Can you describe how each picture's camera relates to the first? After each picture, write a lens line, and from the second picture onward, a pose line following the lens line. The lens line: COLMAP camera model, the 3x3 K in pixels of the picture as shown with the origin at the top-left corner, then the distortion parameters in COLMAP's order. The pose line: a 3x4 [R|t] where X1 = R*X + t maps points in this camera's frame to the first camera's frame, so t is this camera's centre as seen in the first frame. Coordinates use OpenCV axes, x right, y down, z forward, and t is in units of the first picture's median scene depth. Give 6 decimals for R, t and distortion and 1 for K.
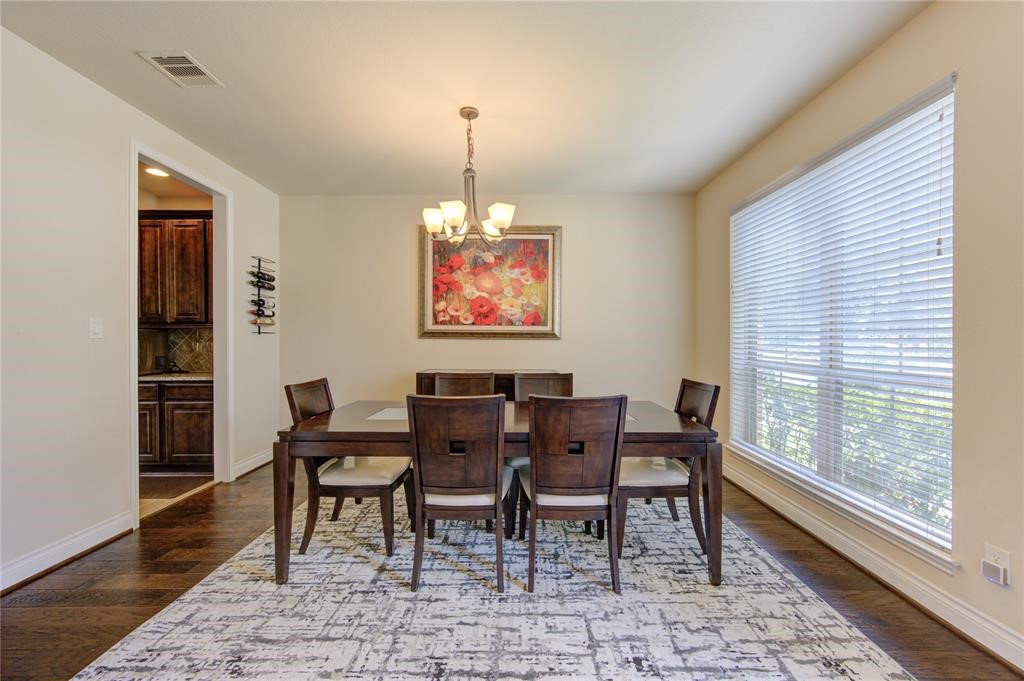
lens RADIAL K [[399.4, 0, 516.6], [0, 399.4, 344.3], [0, 0, 1]] dist [0.000178, -0.000198]
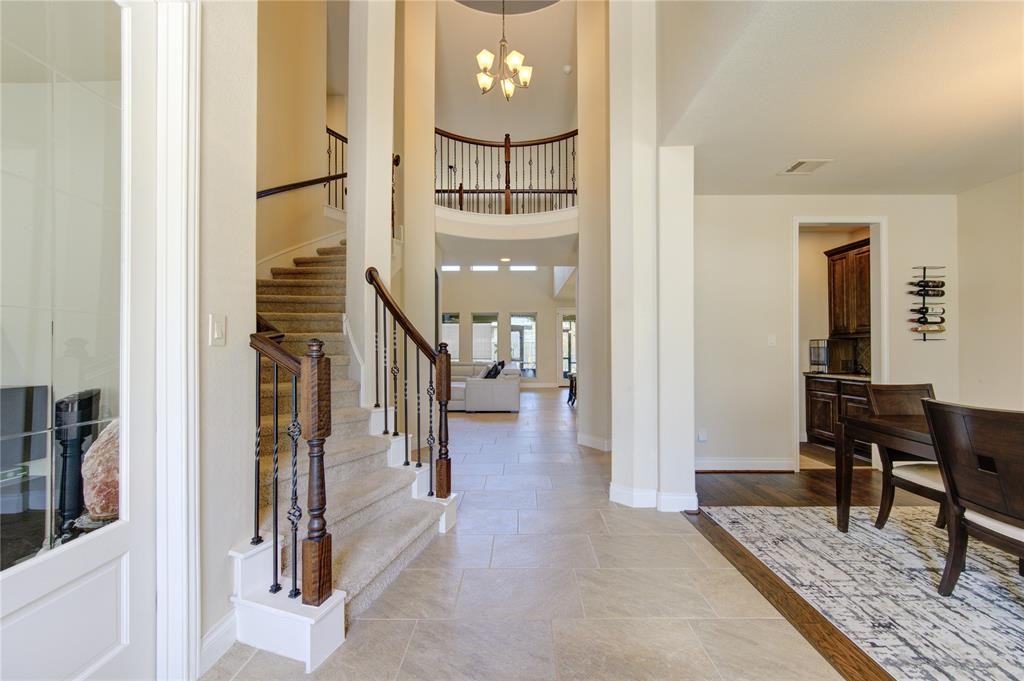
lens RADIAL K [[399.4, 0, 516.6], [0, 399.4, 344.3], [0, 0, 1]] dist [0.000178, -0.000198]
pose [[-0.005971, -0.011028, -0.999921, 0.429964], [-0.007028, 0.999915, -0.010986, 0.001380], [0.999957, 0.006962, -0.006048, -0.041294]]
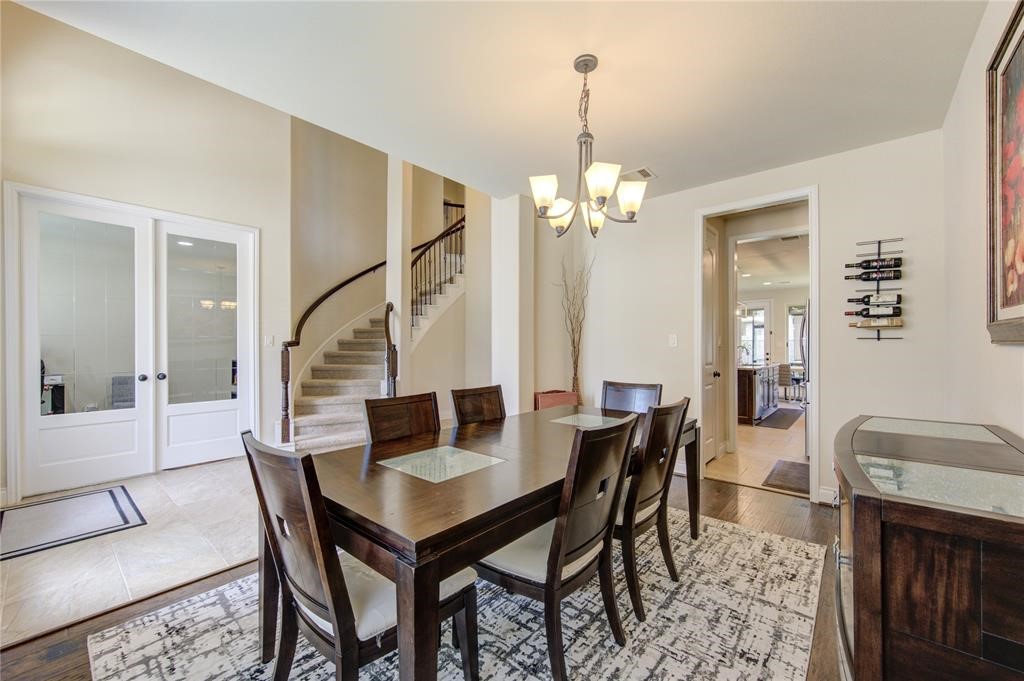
lens RADIAL K [[406.0, 0, 504.4], [0, 406.0, 343.3], [0, 0, 1]] dist [0.000728, -0.000011]
pose [[-0.658756, -0.000738, -0.752357, 0.460772], [-0.005434, 0.999978, 0.003777, -0.020840], [0.752337, 0.006577, -0.658745, 1.094017]]
